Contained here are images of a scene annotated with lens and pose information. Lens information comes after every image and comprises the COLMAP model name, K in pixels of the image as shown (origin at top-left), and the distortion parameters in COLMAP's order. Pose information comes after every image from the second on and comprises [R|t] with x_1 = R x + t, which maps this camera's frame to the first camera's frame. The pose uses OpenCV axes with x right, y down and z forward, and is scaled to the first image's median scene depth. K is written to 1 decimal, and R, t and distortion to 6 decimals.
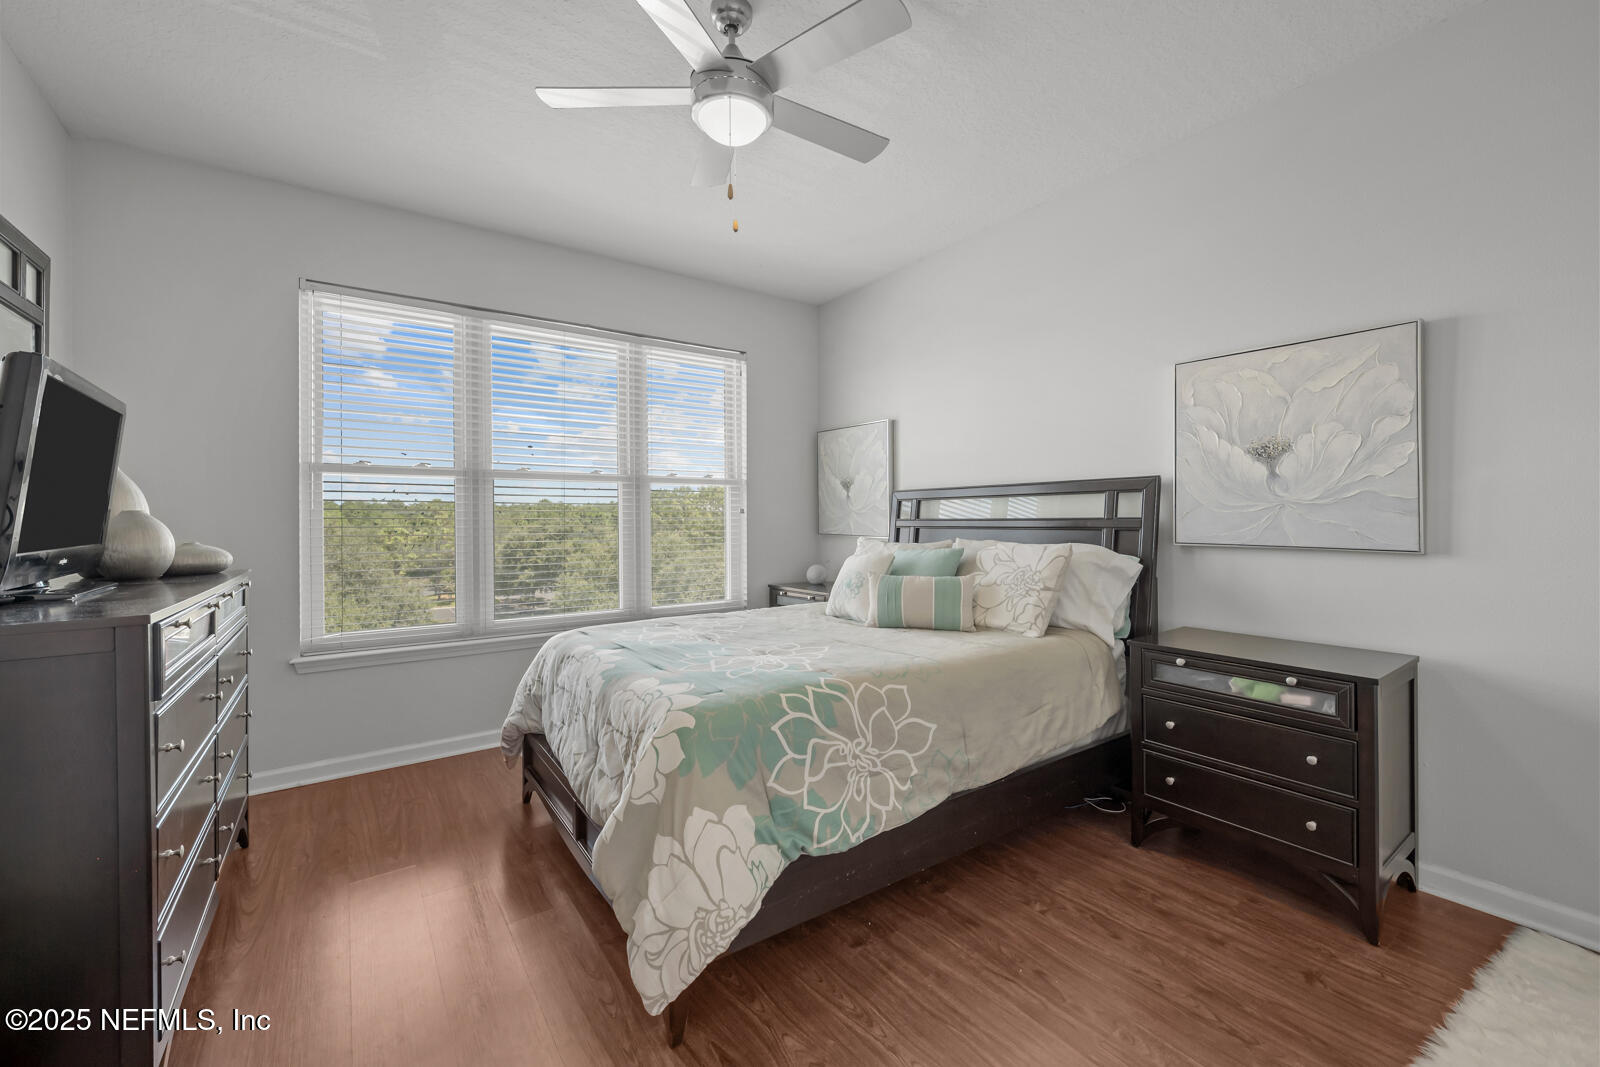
lens RADIAL K [[639.0, 0, 816.1], [0, 639.0, 527.1], [0, 0, 1]] dist [-0.004010, 0.000111]
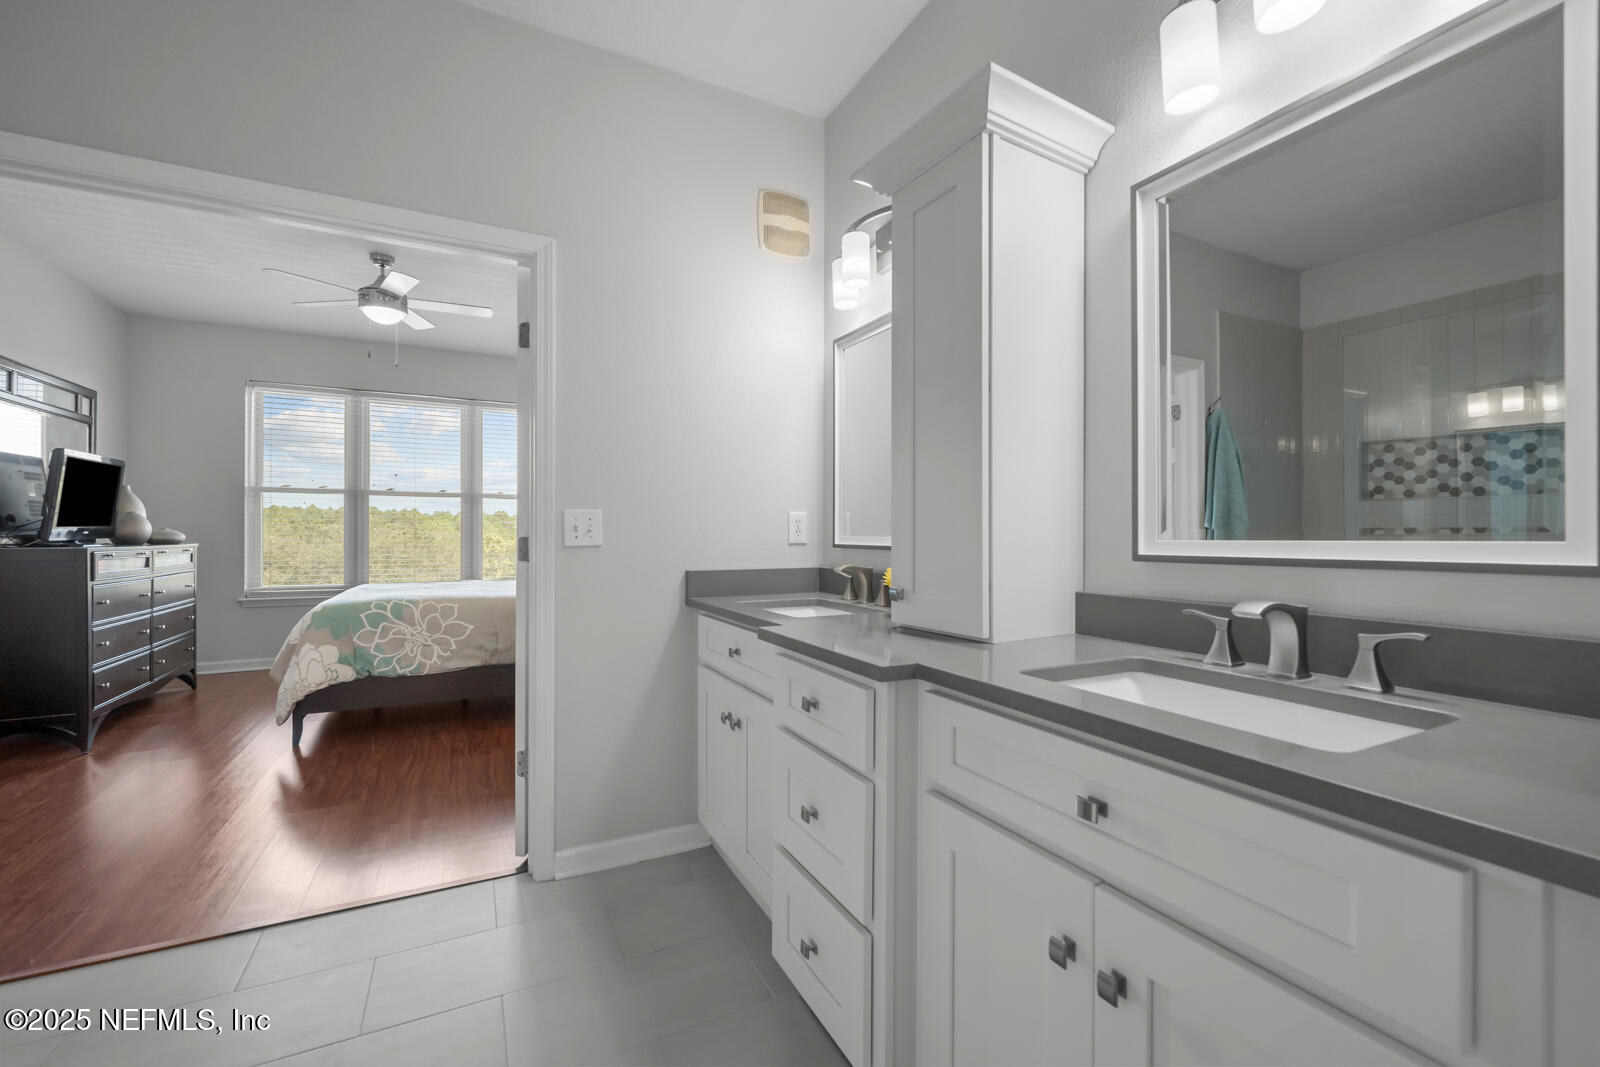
lens RADIAL K [[639.0, 0, 806.1], [0, 639.0, 529.5], [0, 0, 1]] dist [-0.004010, 0.000111]
pose [[0.991584, 0.011716, -0.128938, 1.667609], [-0.013828, 0.999784, -0.015494, 0.038067], [0.128728, 0.017147, 0.991532, -0.924307]]
